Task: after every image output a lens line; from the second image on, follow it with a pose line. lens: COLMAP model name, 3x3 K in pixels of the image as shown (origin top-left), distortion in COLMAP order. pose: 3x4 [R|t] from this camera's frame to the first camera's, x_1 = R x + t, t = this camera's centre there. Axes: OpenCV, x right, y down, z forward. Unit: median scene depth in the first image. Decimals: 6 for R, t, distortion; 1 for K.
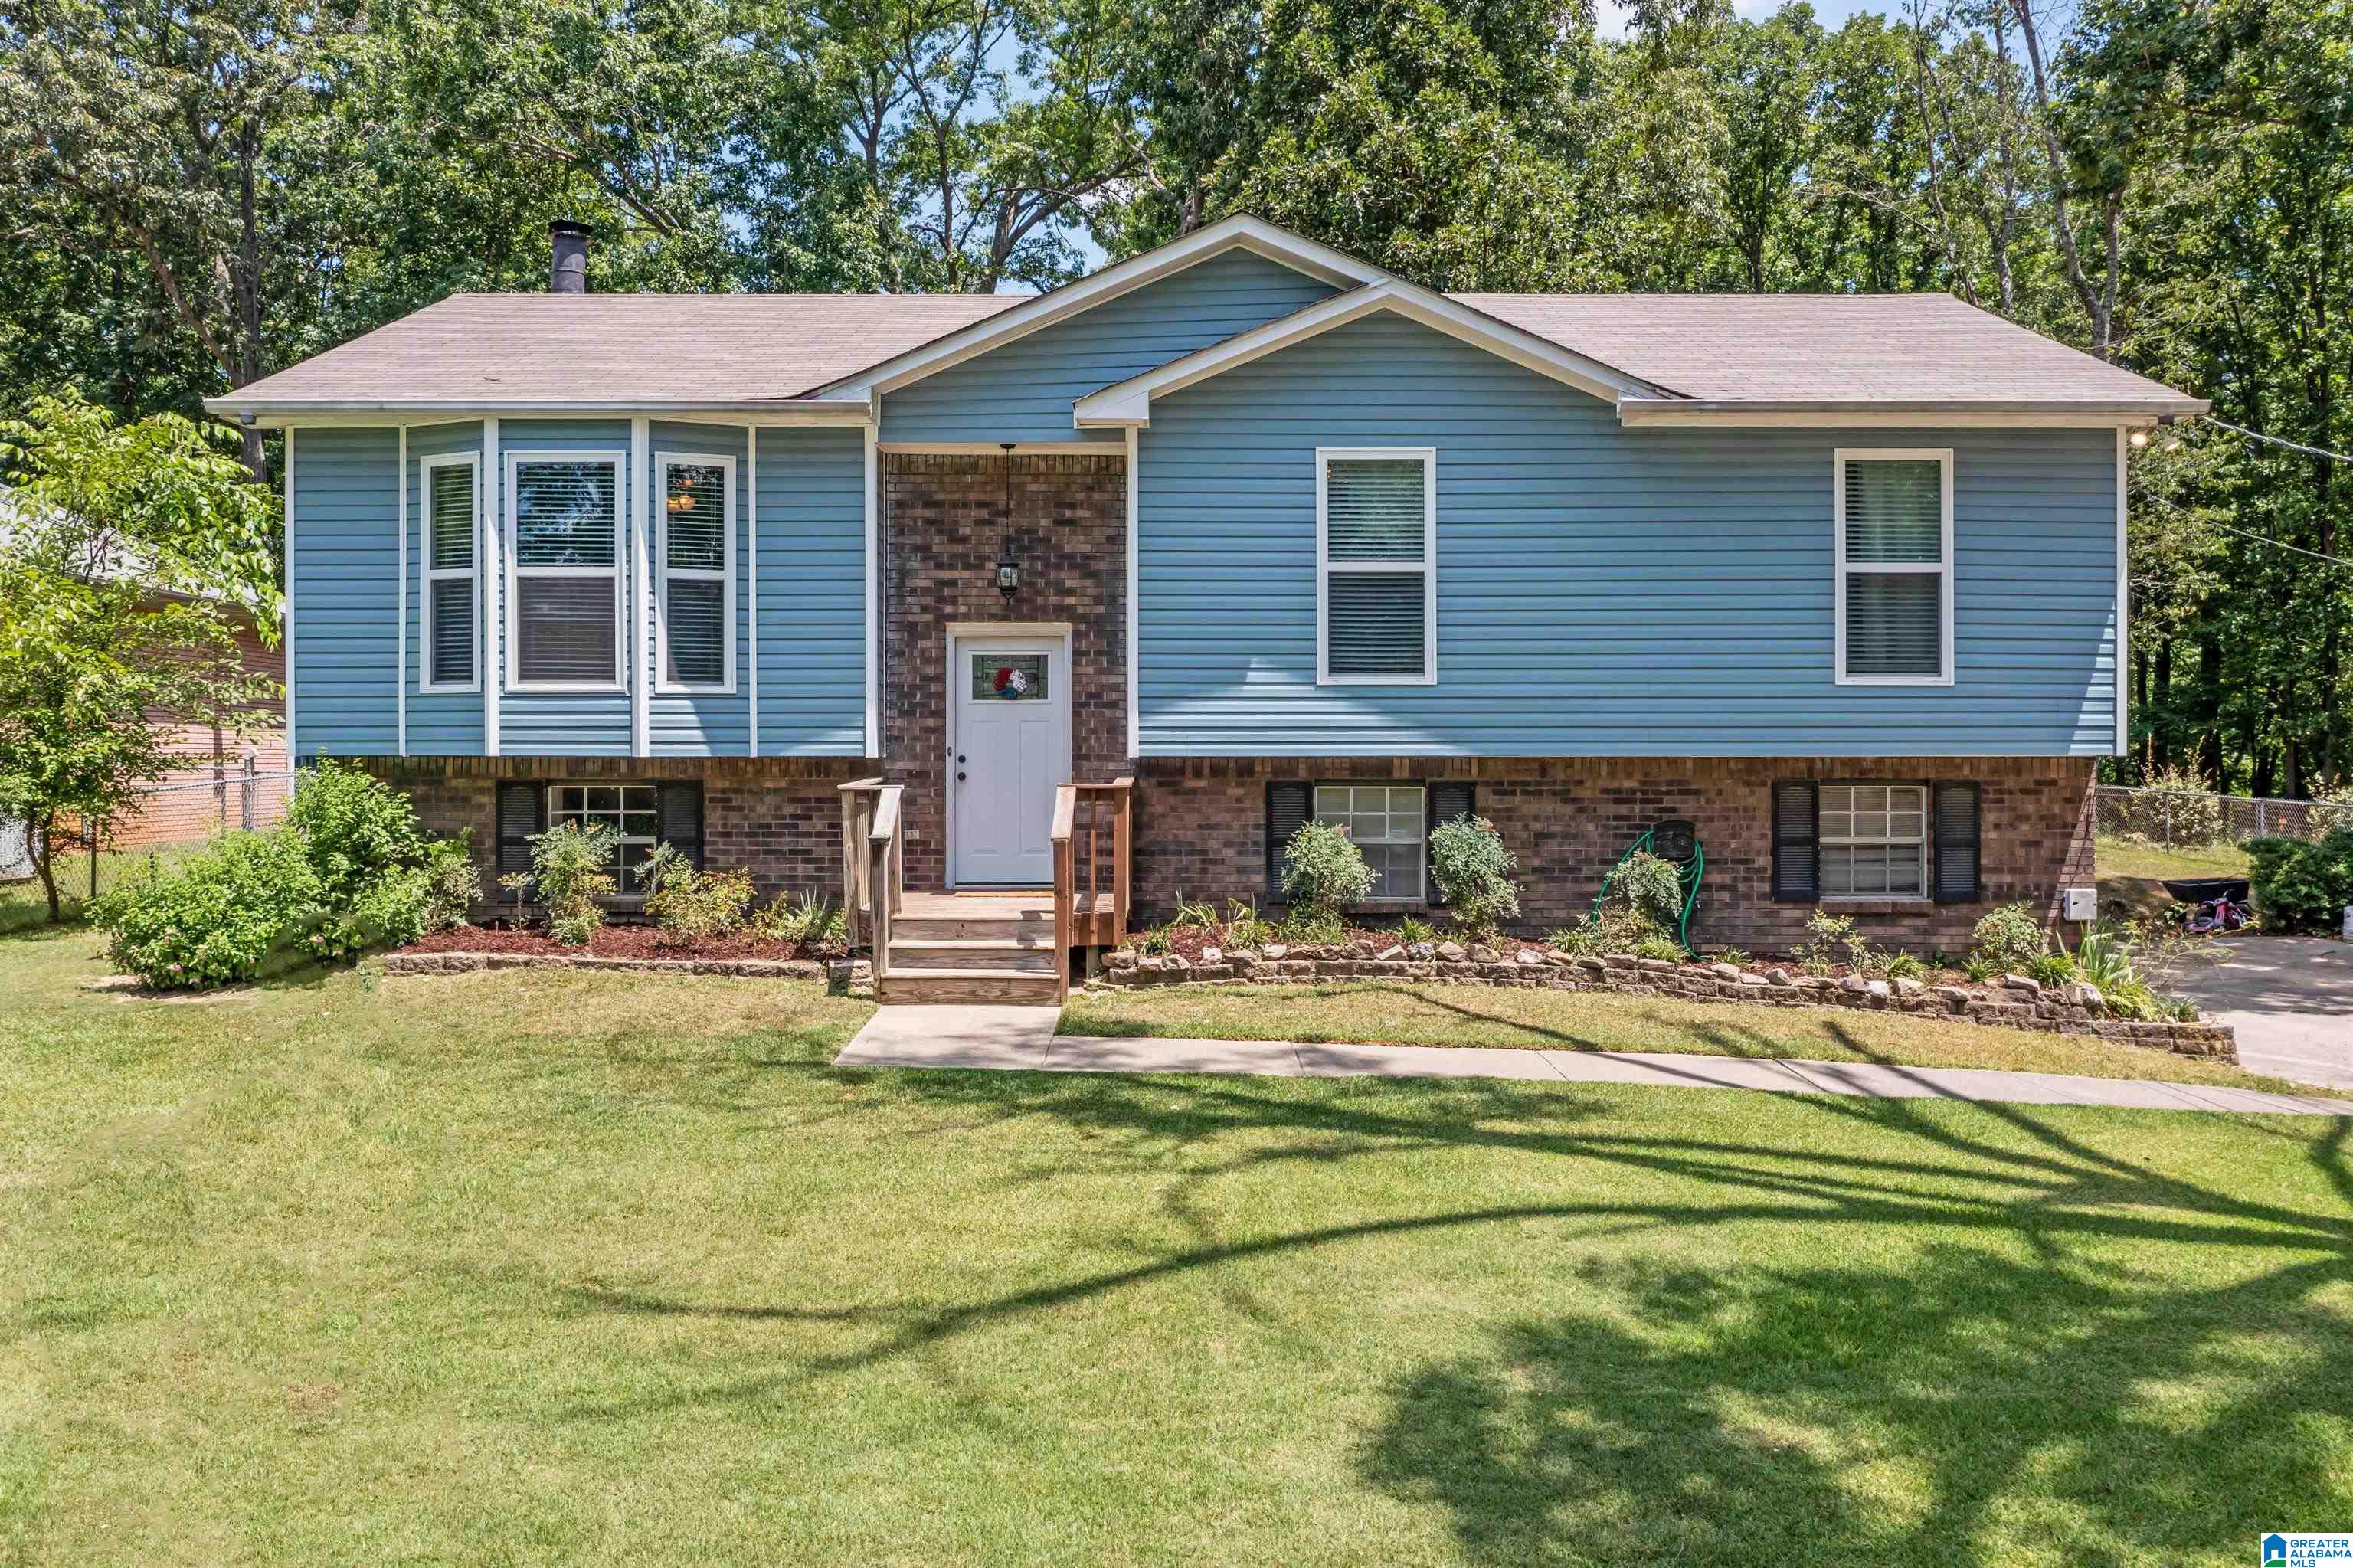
lens RADIAL K [[1862.7, 0, 1181.0], [0, 1862.7, 750.8], [0, 0, 1]] dist [-0.021826, -0.001597]
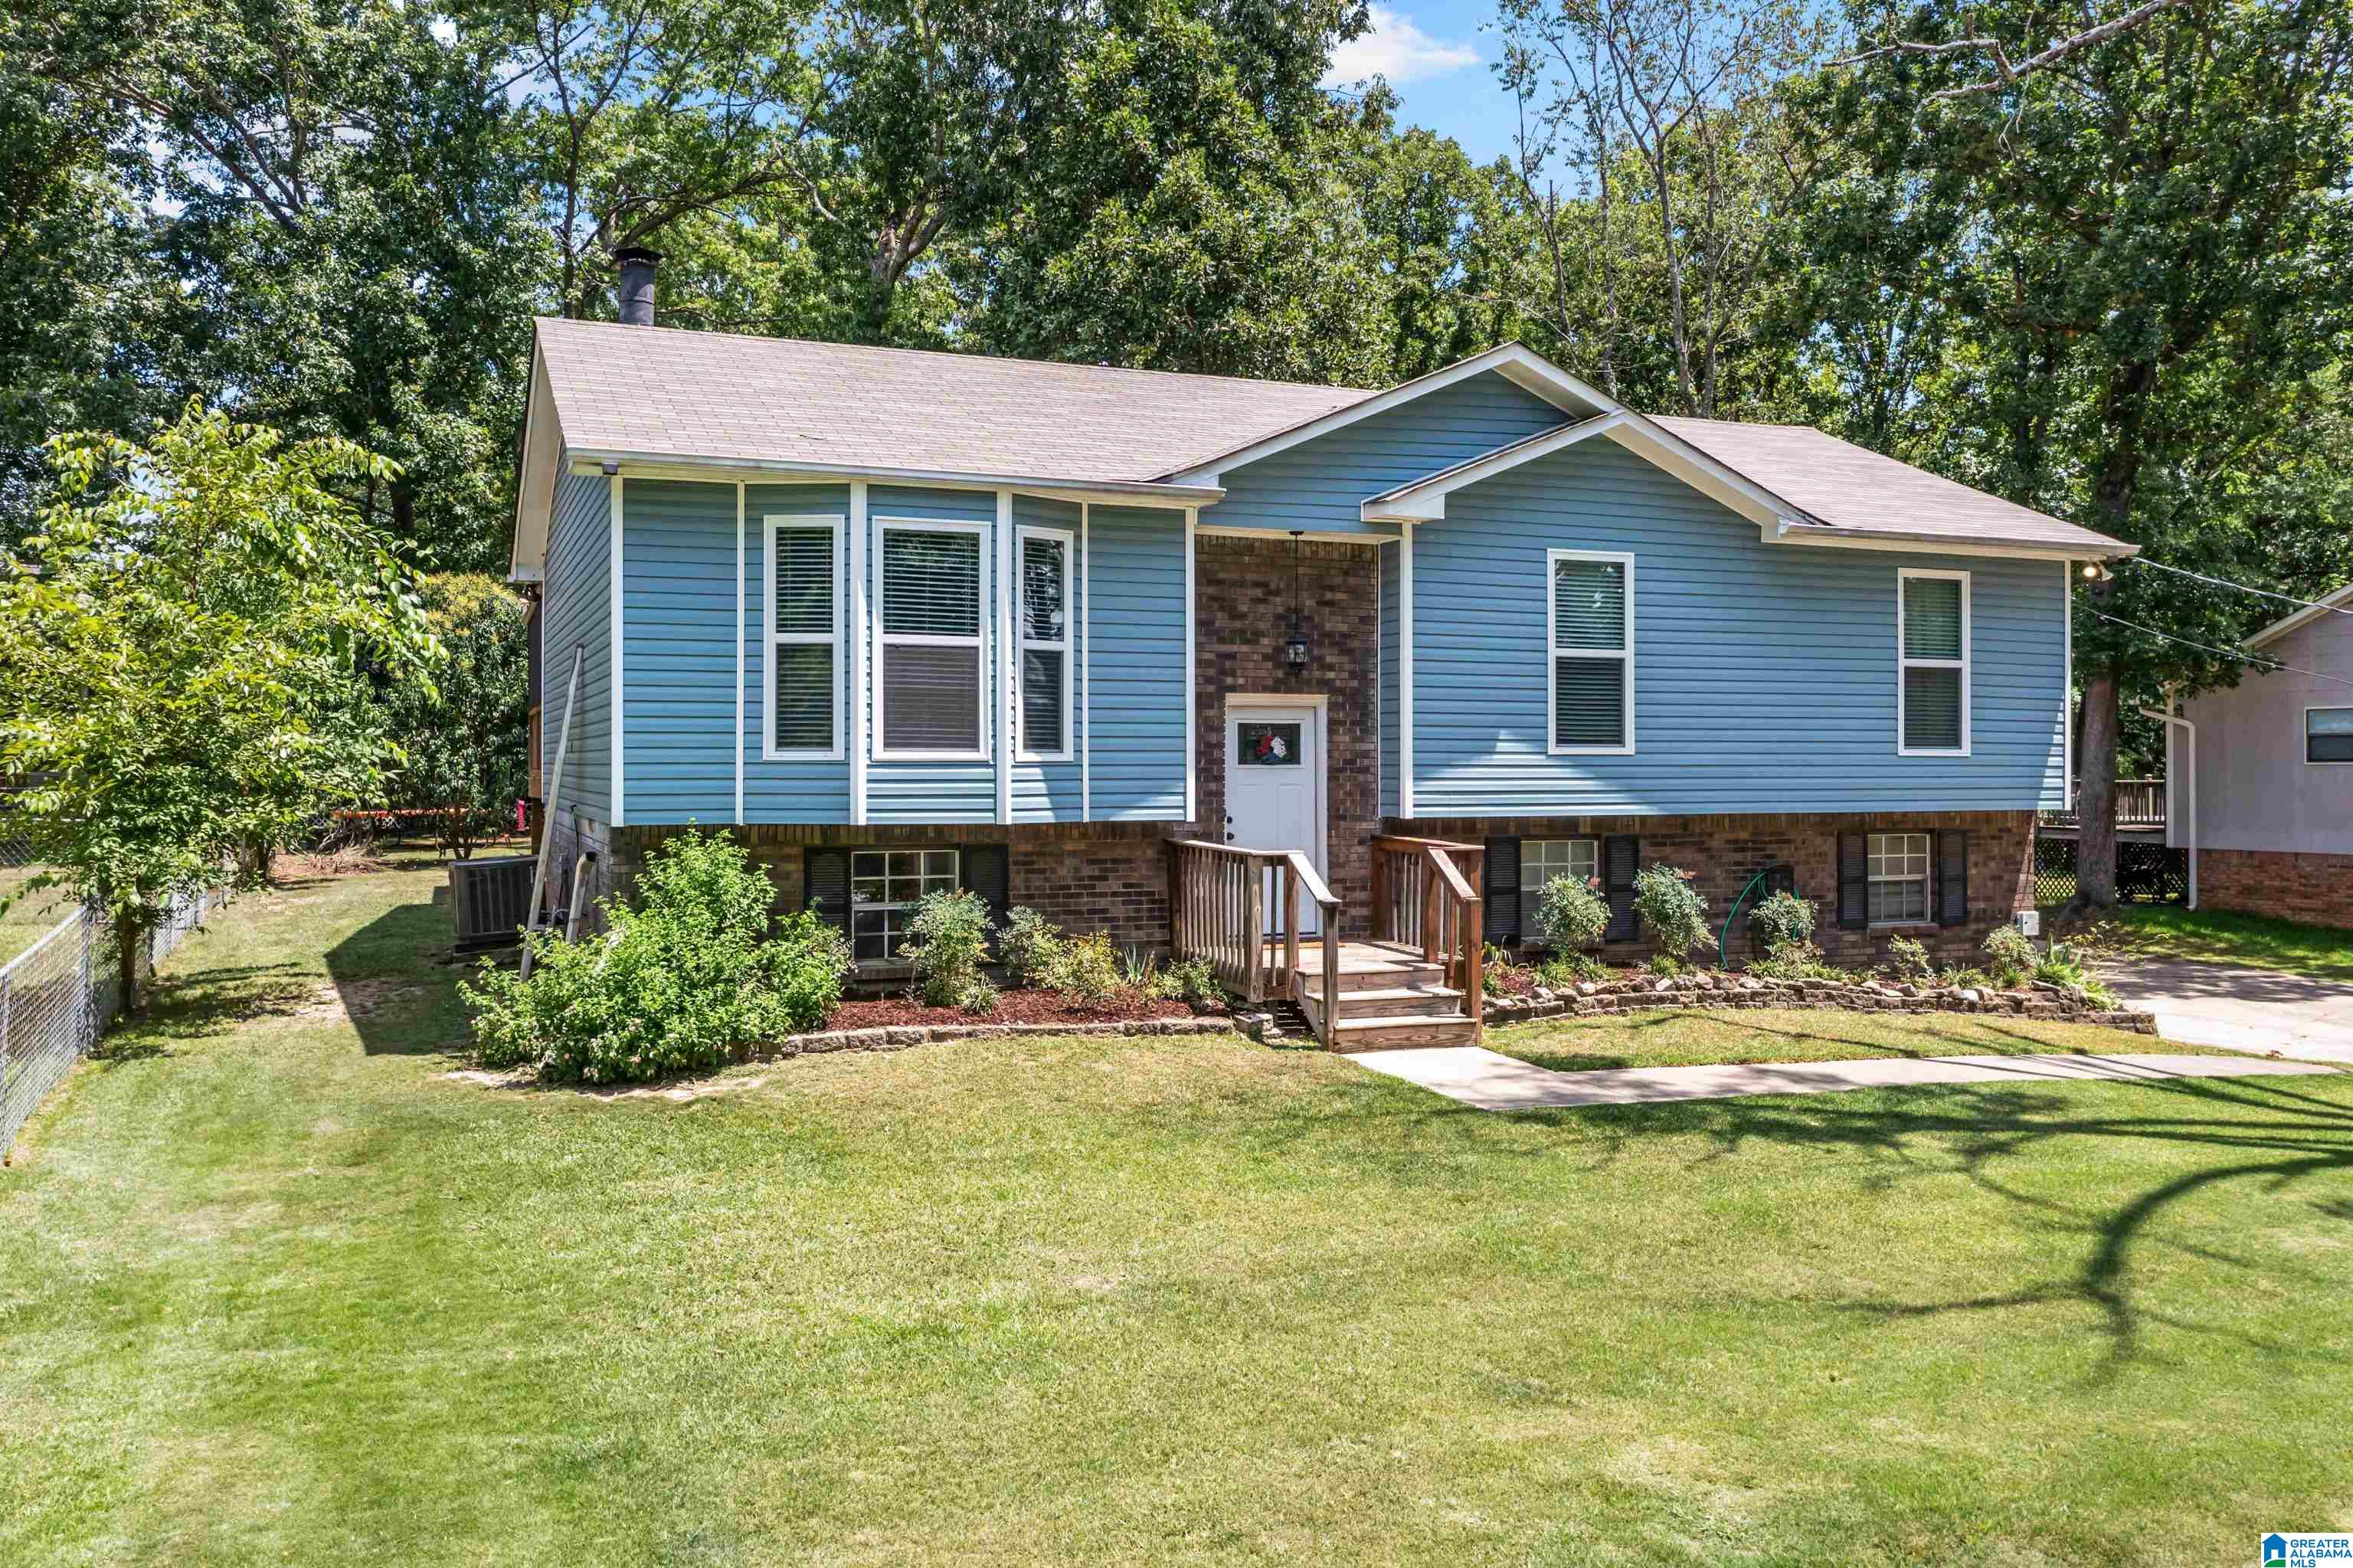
lens RADIAL K [[1862.7, 0, 1181.0], [0, 1862.7, 750.8], [0, 0, 1]] dist [-0.021826, -0.001597]
pose [[0.925519, 0.004041, 0.378679, -0.576041], [-0.001977, 0.999981, -0.005840, -0.030536], [-0.378695, 0.004656, 0.925510, 0.019873]]
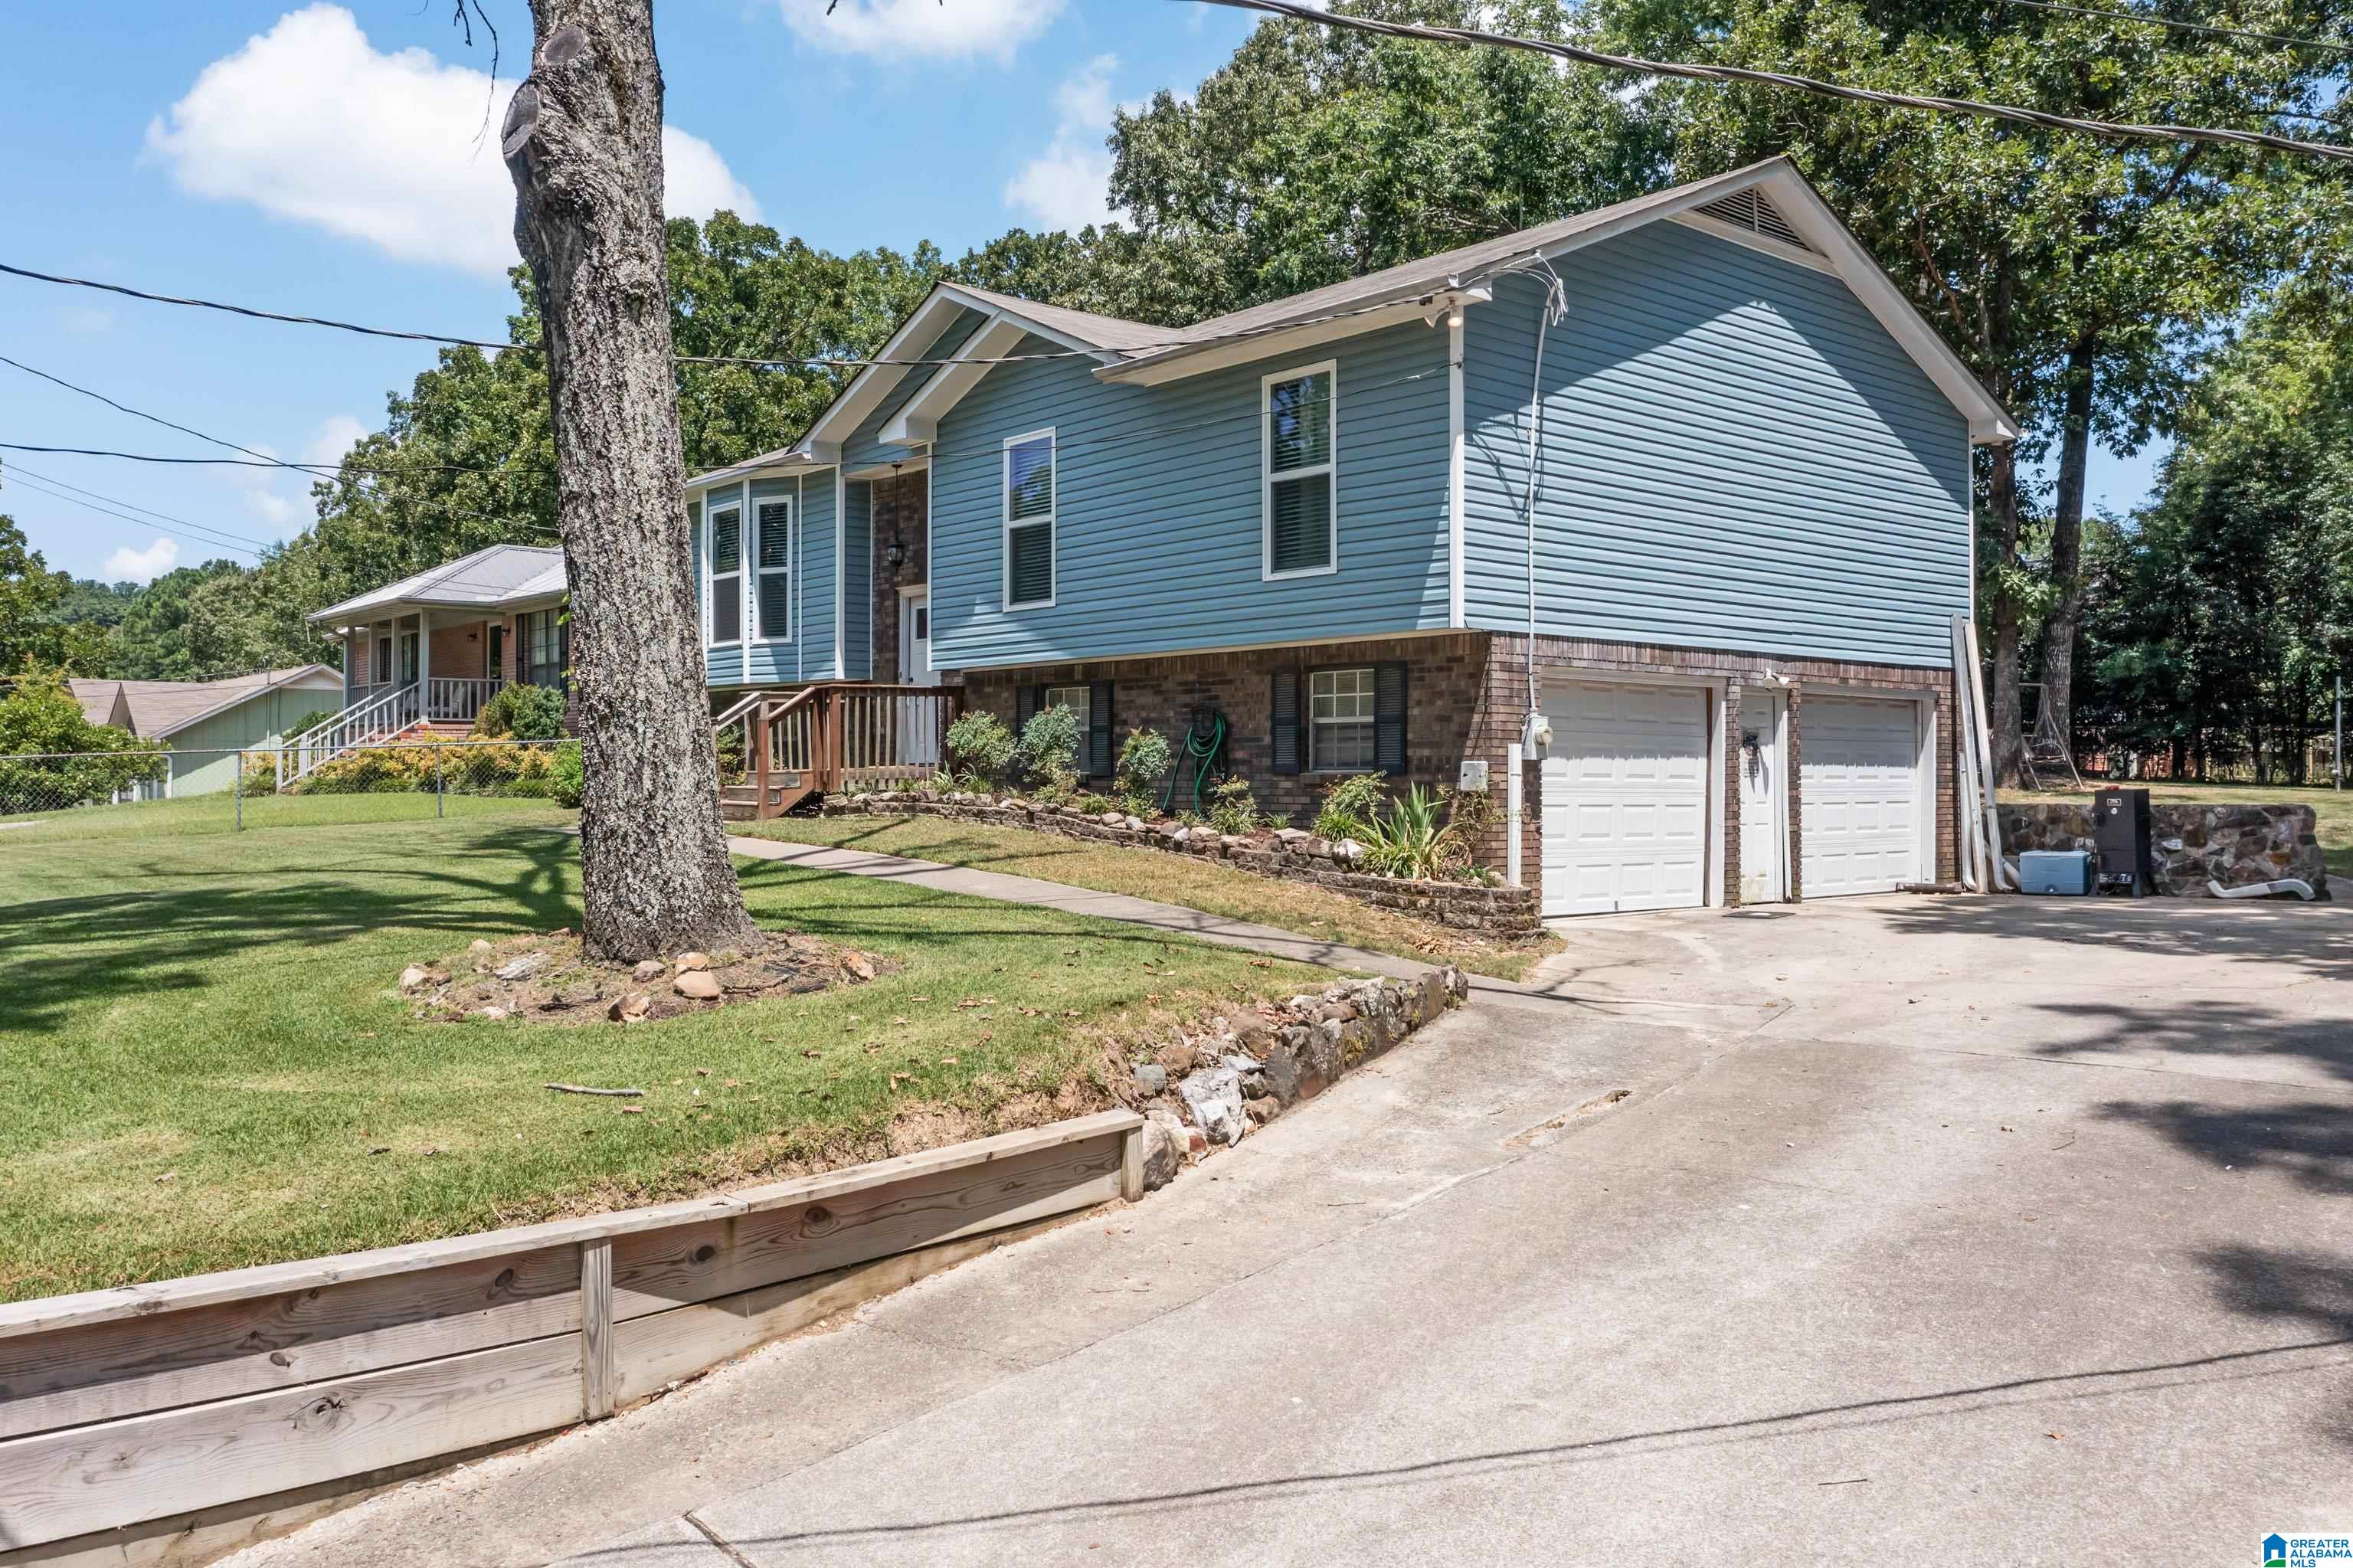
lens RADIAL K [[1862.7, 0, 1181.0], [0, 1862.7, 750.8], [0, 0, 1]] dist [-0.021826, -0.001597]
pose [[0.647935, -0.011596, -0.761608, 1.201010], [0.001546, 0.999902, -0.013909, 0.085466], [0.761694, 0.007835, 0.647889, 0.216415]]
